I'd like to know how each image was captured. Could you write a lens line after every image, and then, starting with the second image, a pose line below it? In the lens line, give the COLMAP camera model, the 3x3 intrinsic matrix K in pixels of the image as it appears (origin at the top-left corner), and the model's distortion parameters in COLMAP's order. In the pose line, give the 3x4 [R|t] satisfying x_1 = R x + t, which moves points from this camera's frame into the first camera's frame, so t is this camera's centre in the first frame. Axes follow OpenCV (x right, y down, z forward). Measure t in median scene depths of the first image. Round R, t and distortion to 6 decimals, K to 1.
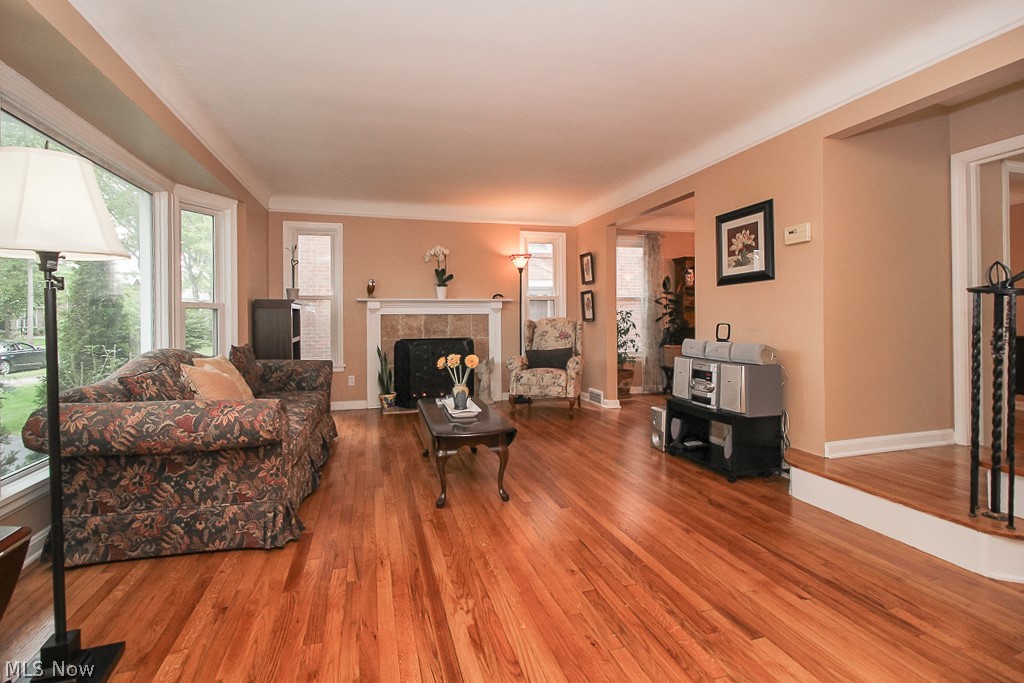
lens RADIAL K [[483.2, 0, 509.3], [0, 483.2, 325.6], [0, 0, 1]] dist [0.001221, -0.000292]
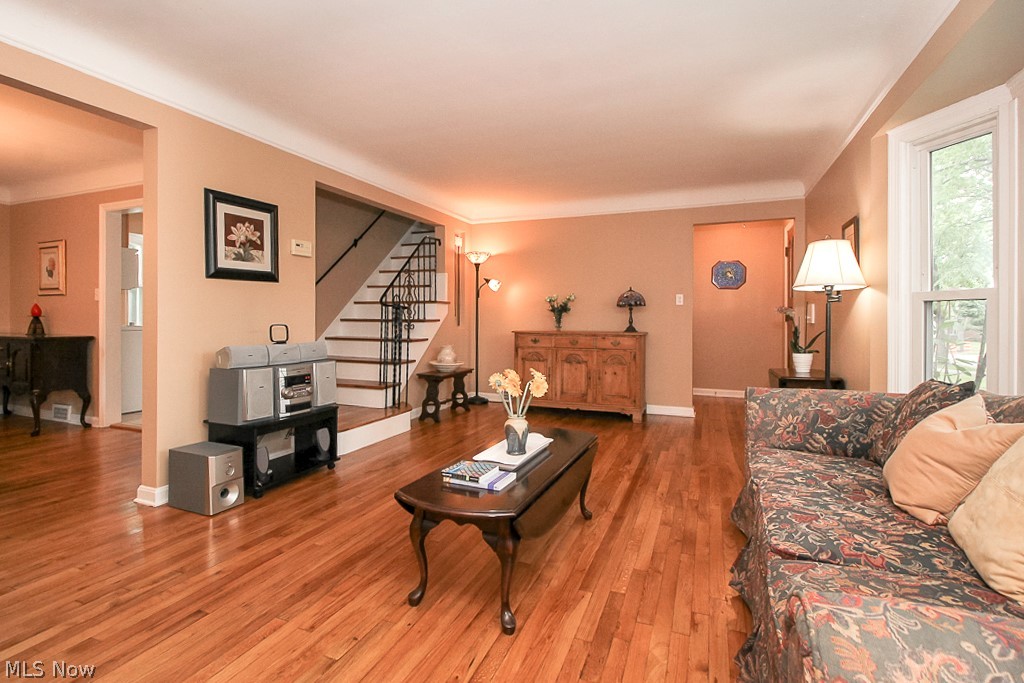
lens RADIAL K [[483.2, 0, 509.3], [0, 483.2, 325.6], [0, 0, 1]] dist [0.001221, -0.000292]
pose [[-0.779024, -0.001513, 0.626993, -0.488660], [0.017355, 0.999562, 0.023976, -0.016865], [-0.626754, 0.029559, -0.778656, 1.448858]]
